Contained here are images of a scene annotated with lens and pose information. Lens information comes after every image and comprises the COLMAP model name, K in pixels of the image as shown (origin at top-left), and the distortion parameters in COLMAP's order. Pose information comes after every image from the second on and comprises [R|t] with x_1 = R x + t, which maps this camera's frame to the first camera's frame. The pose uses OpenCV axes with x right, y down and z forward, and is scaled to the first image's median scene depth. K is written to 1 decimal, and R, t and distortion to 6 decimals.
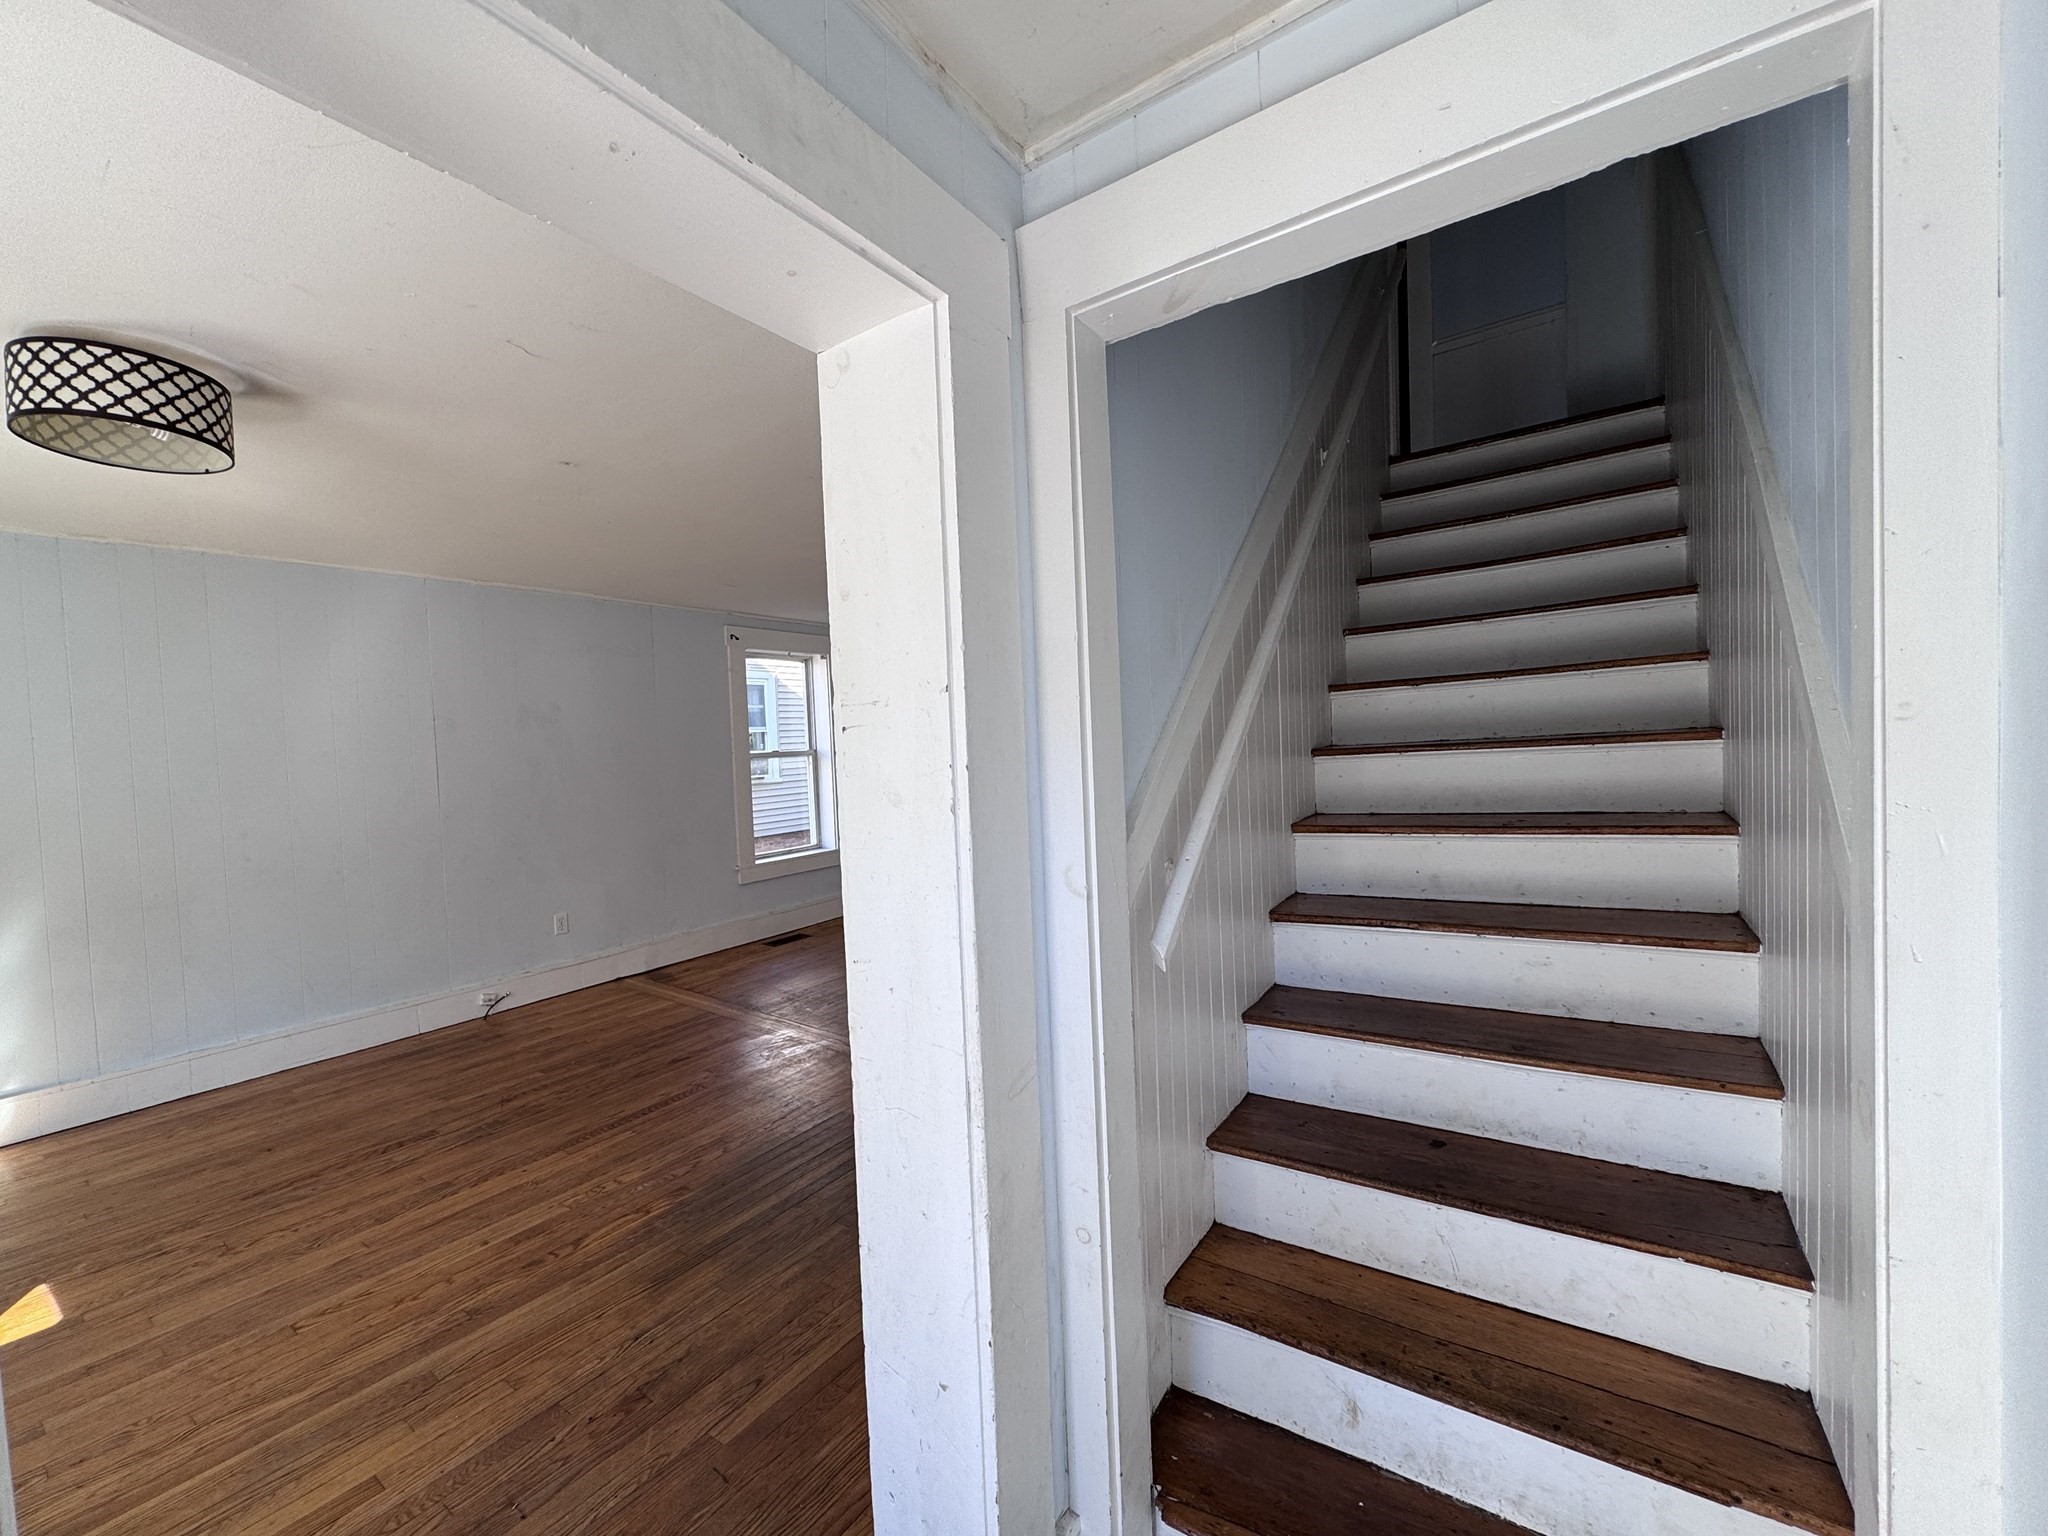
lens RADIAL K [[821.0, 0, 1021.6], [0, 821.0, 773.9], [0, 0, 1]] dist [-0.000530, 0.000280]
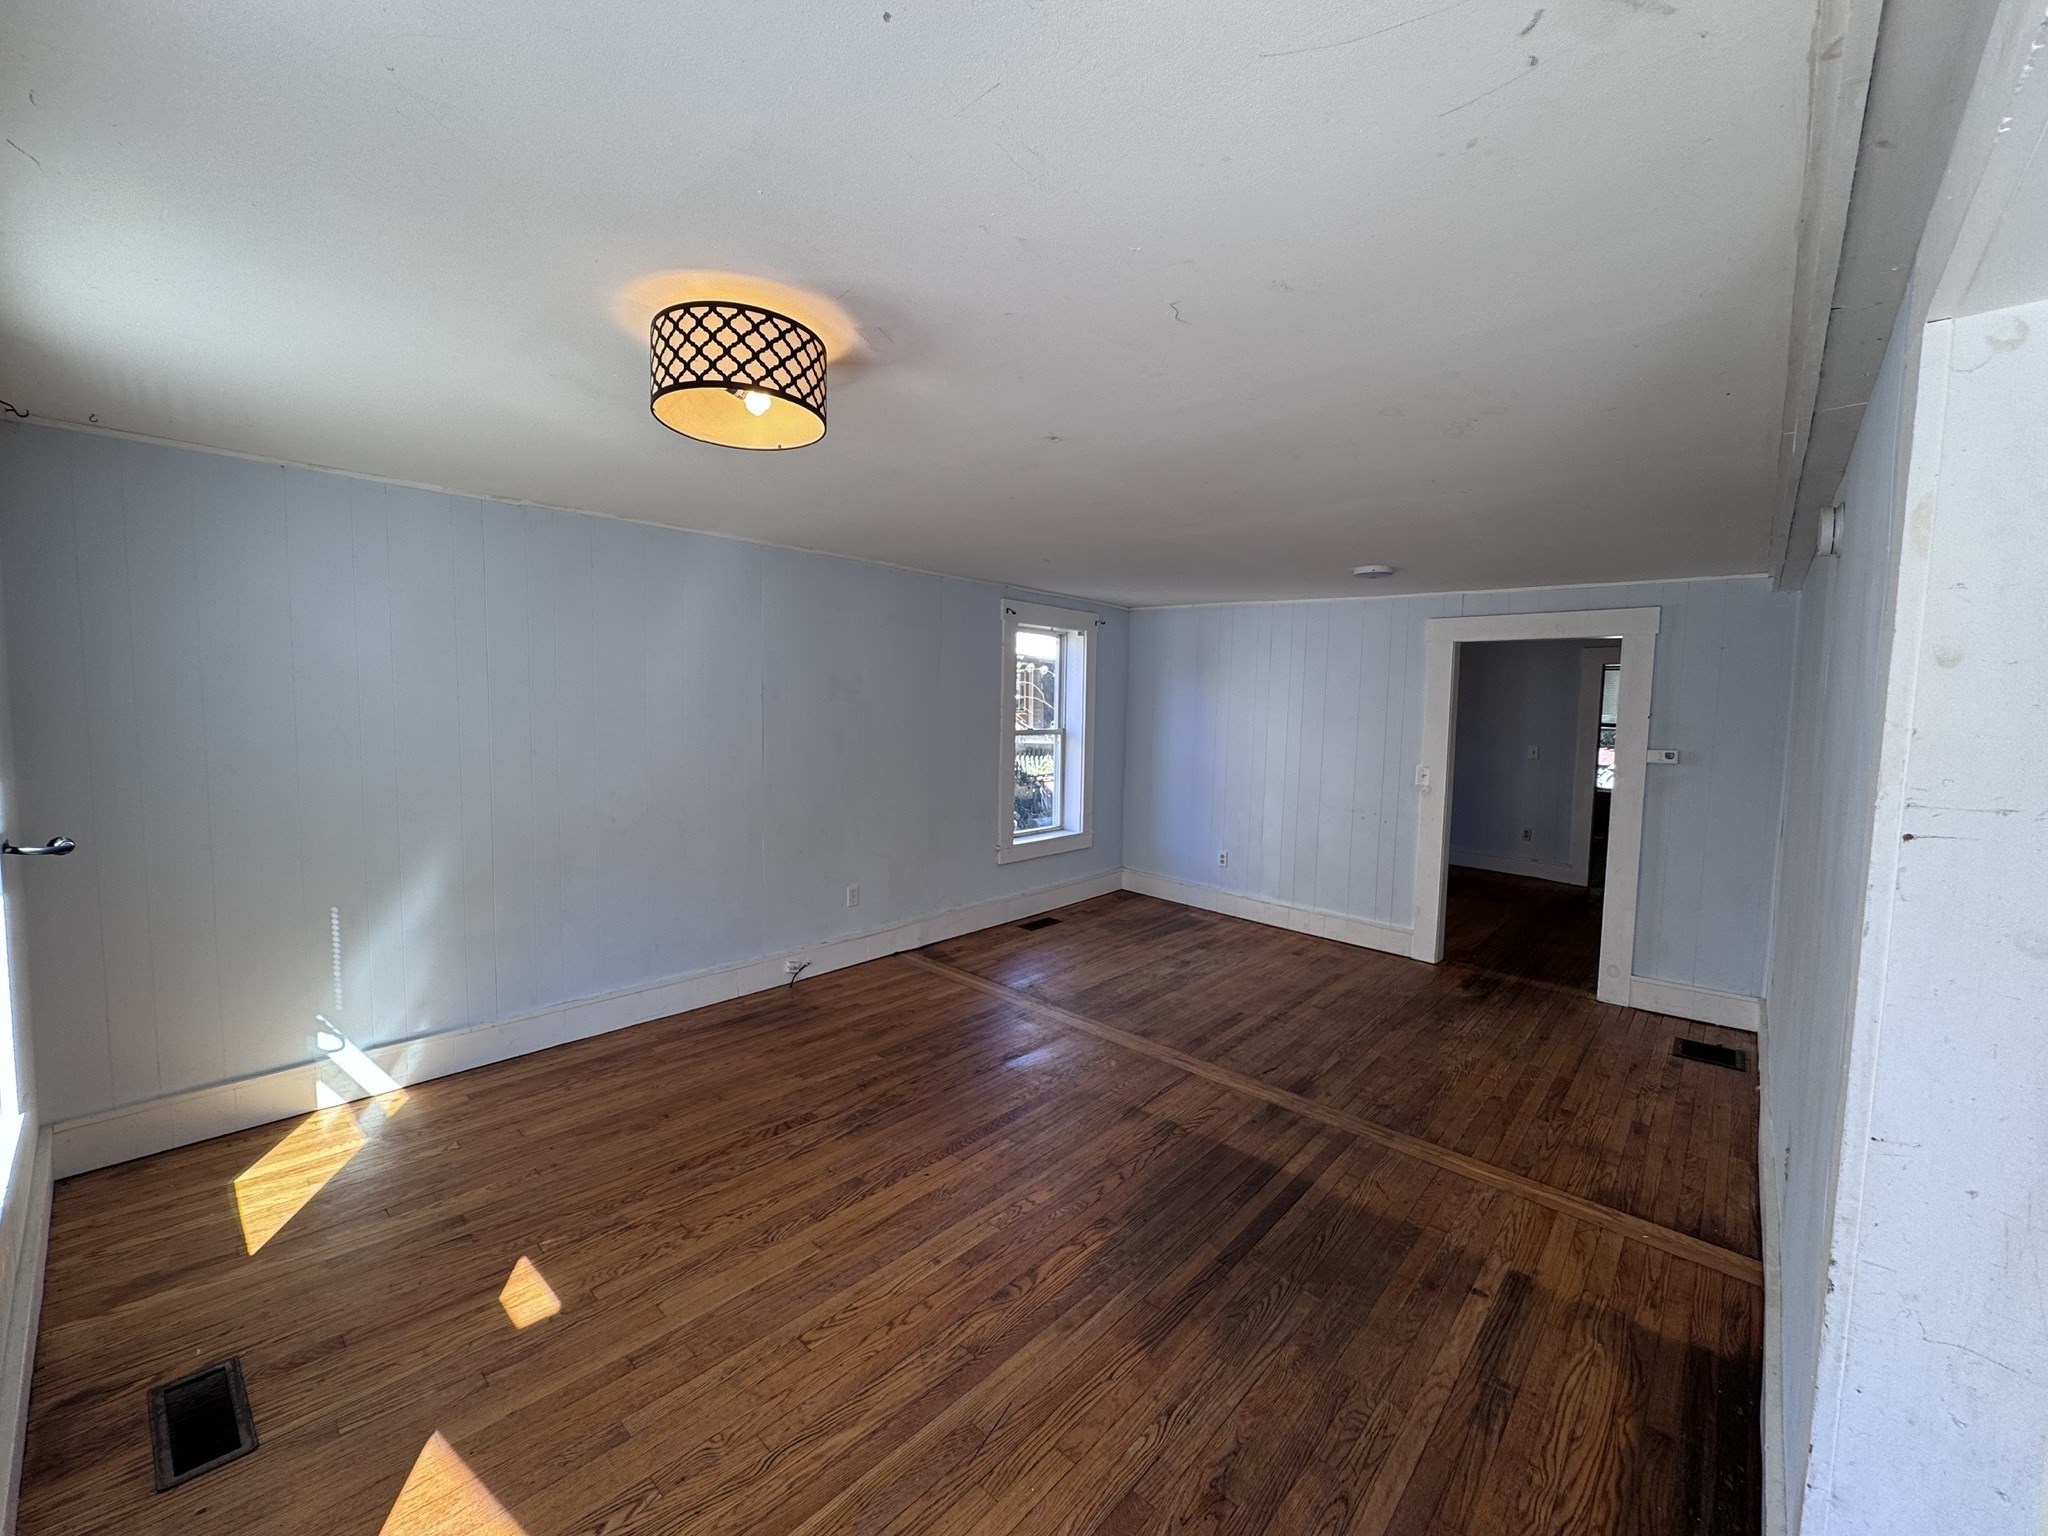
lens RADIAL K [[821.0, 0, 1021.6], [0, 821.0, 773.9], [0, 0, 1]] dist [-0.000530, 0.000280]
pose [[0.989623, 0.068819, -0.126138, -0.386657], [-0.063390, 0.996902, 0.046564, -0.040106], [0.128951, -0.038085, 0.990919, 0.065963]]
